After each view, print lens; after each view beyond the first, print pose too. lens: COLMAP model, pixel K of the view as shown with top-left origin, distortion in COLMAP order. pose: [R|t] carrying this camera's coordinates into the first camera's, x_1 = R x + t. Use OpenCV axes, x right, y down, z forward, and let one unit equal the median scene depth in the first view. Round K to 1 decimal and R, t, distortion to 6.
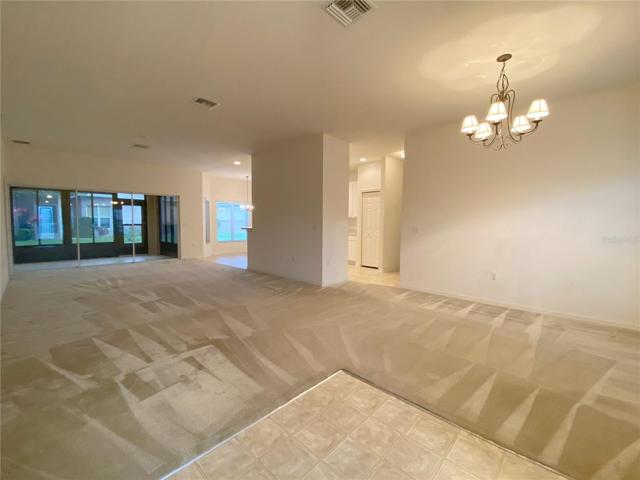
lens RADIAL K [[269.2, 0, 318.6], [0, 269.2, 240.3], [0, 0, 1]] dist [0.035479, -0.025100]
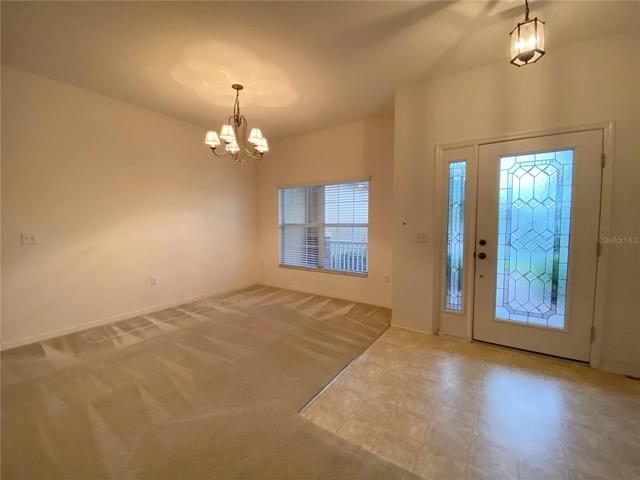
lens RADIAL K [[269.2, 0, 318.6], [0, 269.2, 240.3], [0, 0, 1]] dist [0.035479, -0.025100]
pose [[-0.156725, -0.076242, 0.984695, -0.521014], [0.071183, 0.993551, 0.088258, -0.075407], [-0.985074, 0.083925, -0.150288, 0.787879]]
